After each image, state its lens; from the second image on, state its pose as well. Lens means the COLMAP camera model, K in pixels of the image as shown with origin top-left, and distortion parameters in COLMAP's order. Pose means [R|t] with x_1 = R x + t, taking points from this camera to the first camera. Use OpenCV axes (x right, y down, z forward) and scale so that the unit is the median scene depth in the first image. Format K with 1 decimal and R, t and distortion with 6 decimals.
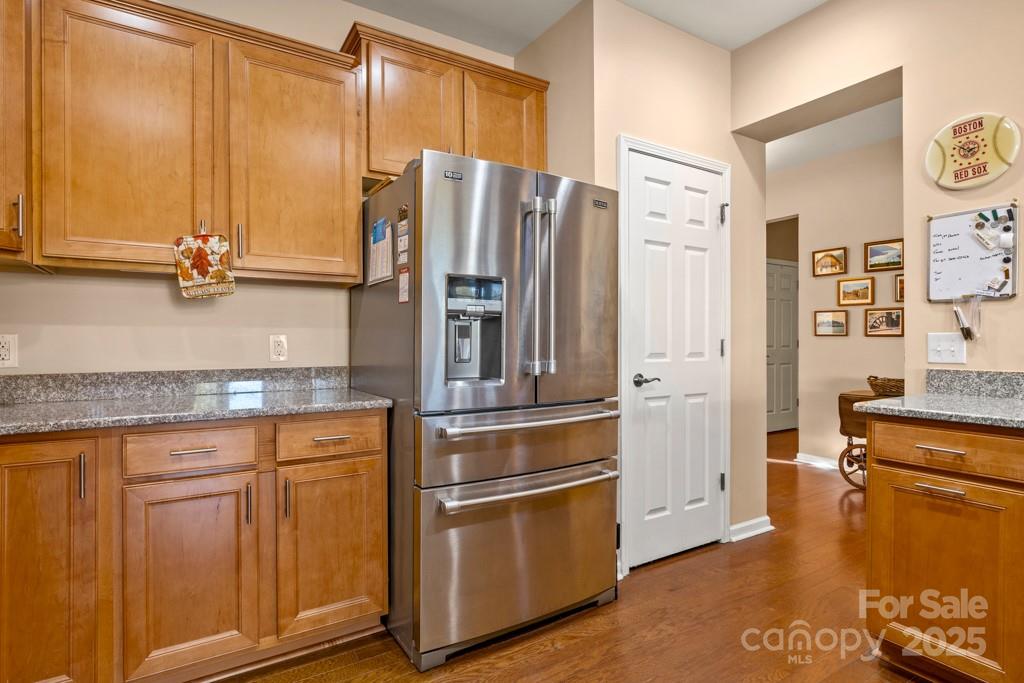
lens RADIAL K [[532.1, 0, 510.7], [0, 532.1, 341.4], [0, 0, 1]] dist [0.001654, 0.000241]
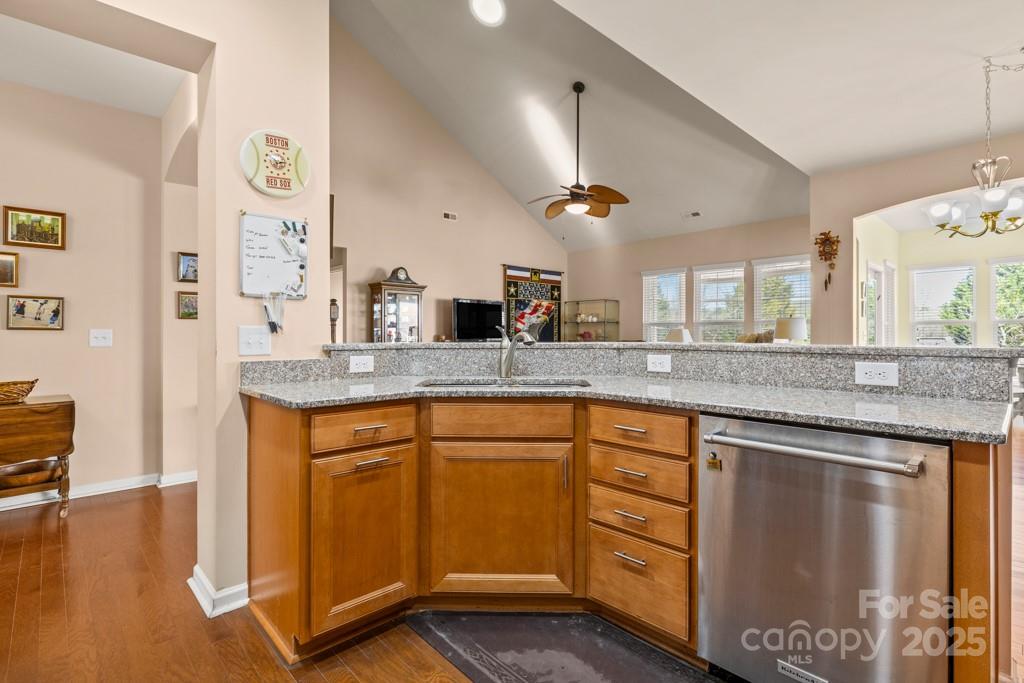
lens RADIAL K [[484.4, 0, 509.6], [0, 484.4, 333.7], [0, 0, 1]] dist [-0.002764, -0.000189]
pose [[-0.182850, 0.004842, 0.983129, -0.224175], [0.004691, 0.999981, -0.004052, 0.005179], [-0.983130, 0.003871, -0.182870, 0.725756]]
